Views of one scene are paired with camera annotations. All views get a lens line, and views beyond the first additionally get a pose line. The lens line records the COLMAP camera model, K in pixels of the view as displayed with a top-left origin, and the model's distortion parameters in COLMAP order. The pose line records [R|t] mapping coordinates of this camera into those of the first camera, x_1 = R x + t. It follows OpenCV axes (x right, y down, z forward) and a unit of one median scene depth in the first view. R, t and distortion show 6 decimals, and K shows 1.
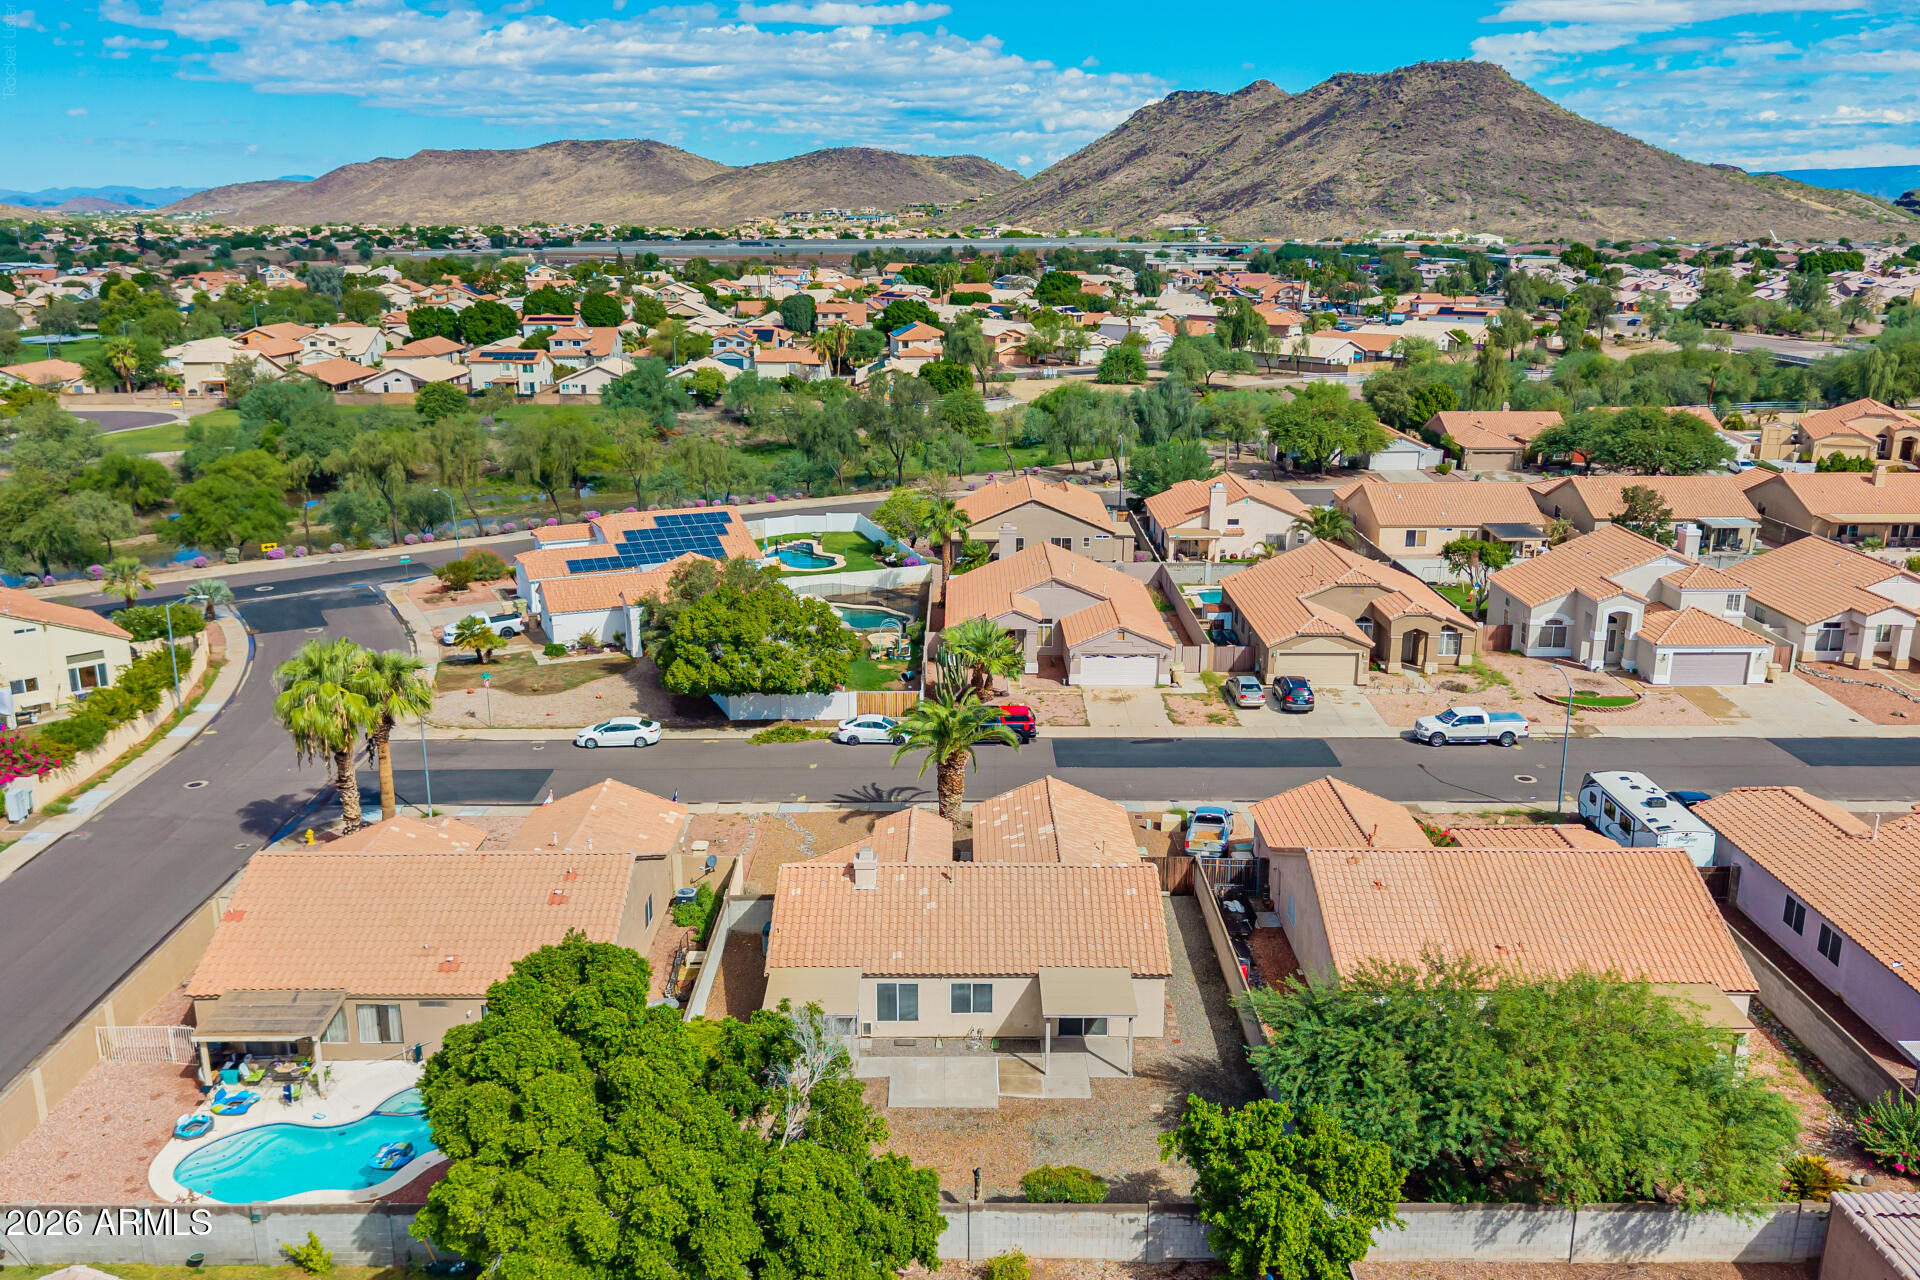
lens RADIAL K [[1549.6, 0, 964.4], [0, 1549.6, 634.5], [0, 0, 1]] dist [0.113349, -0.217362]
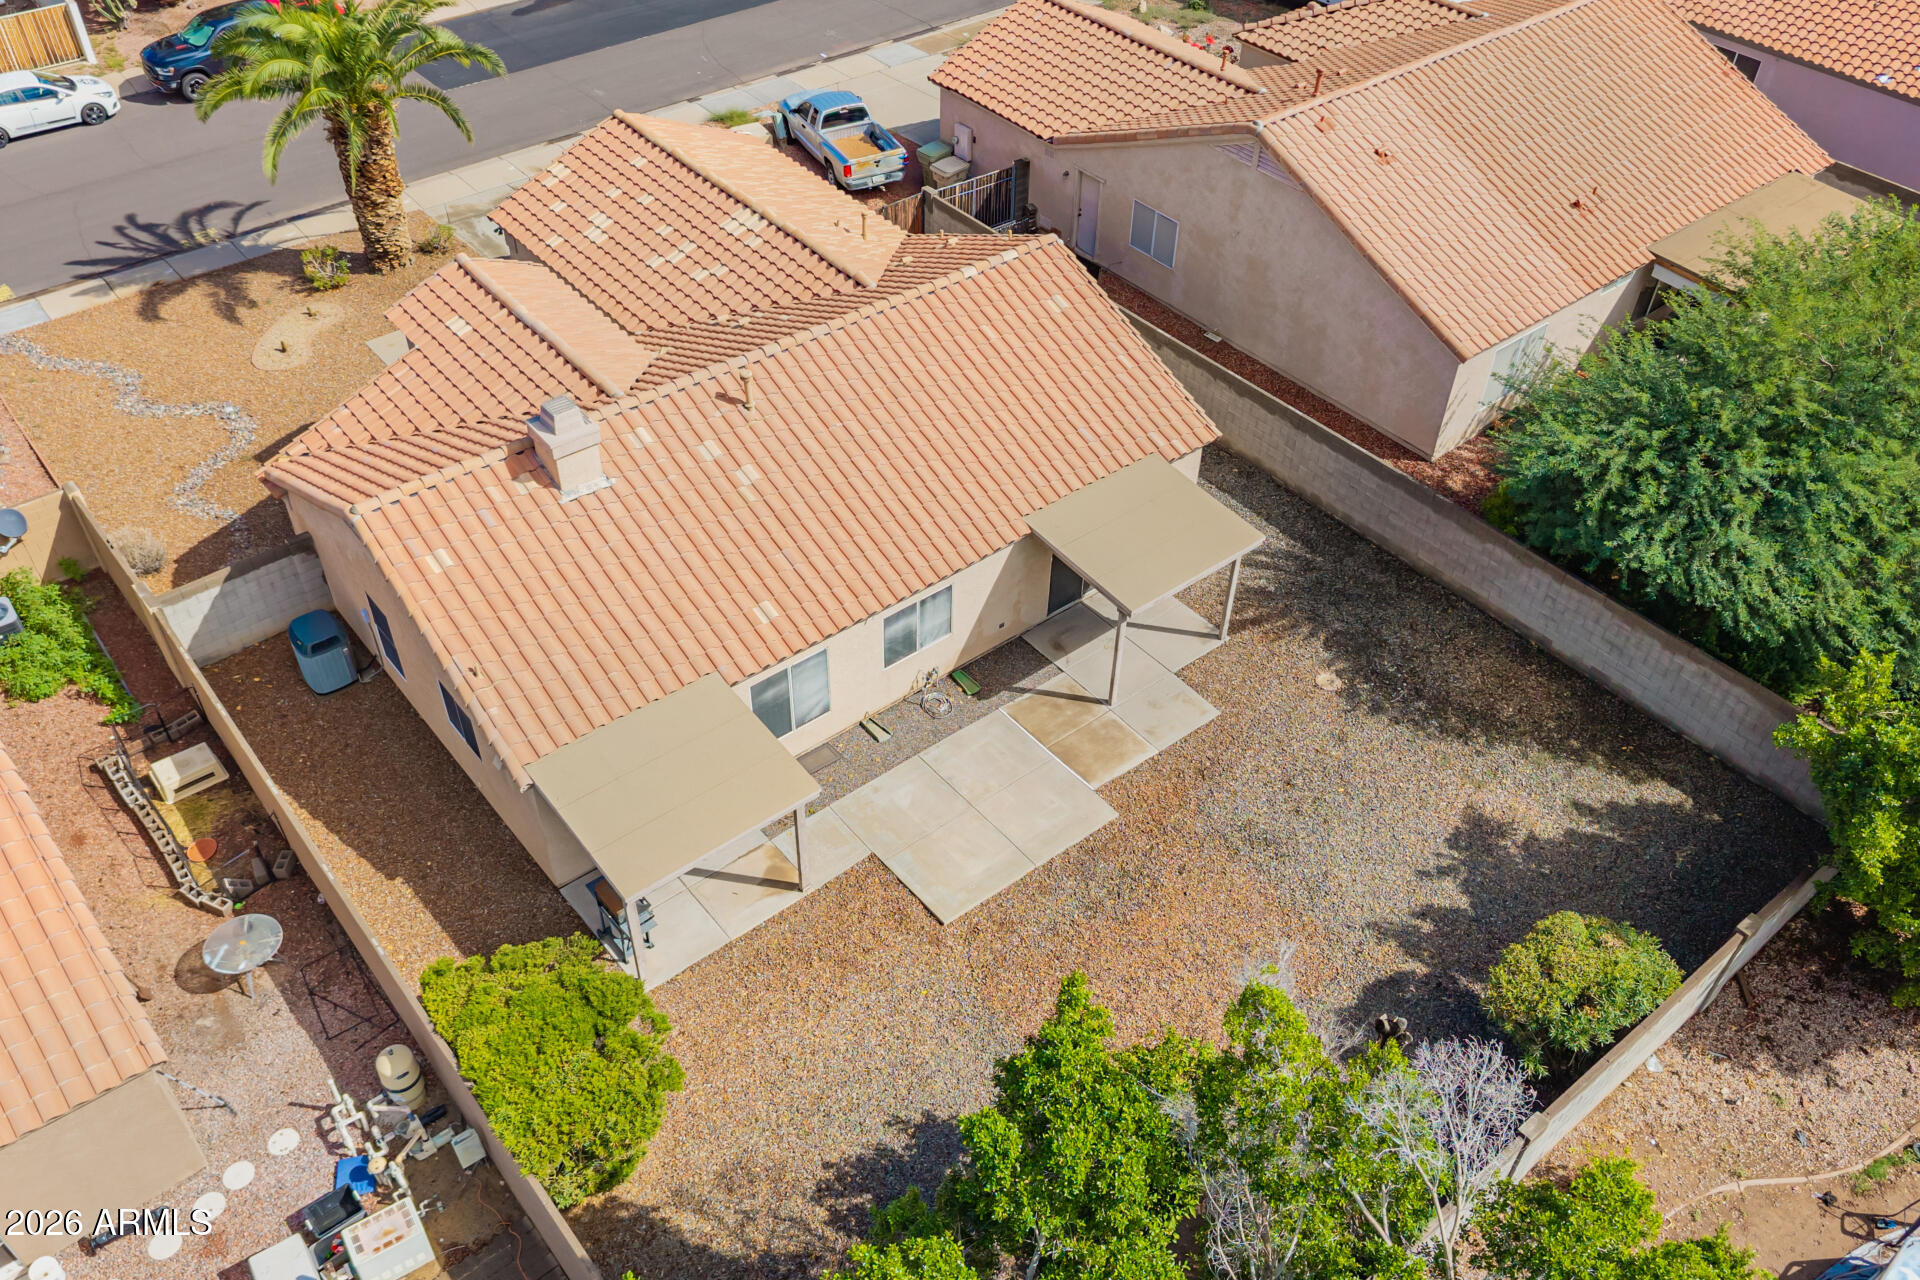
lens RADIAL K [[1550.3, 0, 966.0], [0, 1550.3, 642.0], [0, 0, 1]] dist [0.051339, -0.061963]
pose [[0.775645, -0.416329, 0.474390, -0.118111], [0.146389, 0.849772, 0.506416, -0.001306], [-0.613959, -0.323354, 0.720067, 0.359078]]
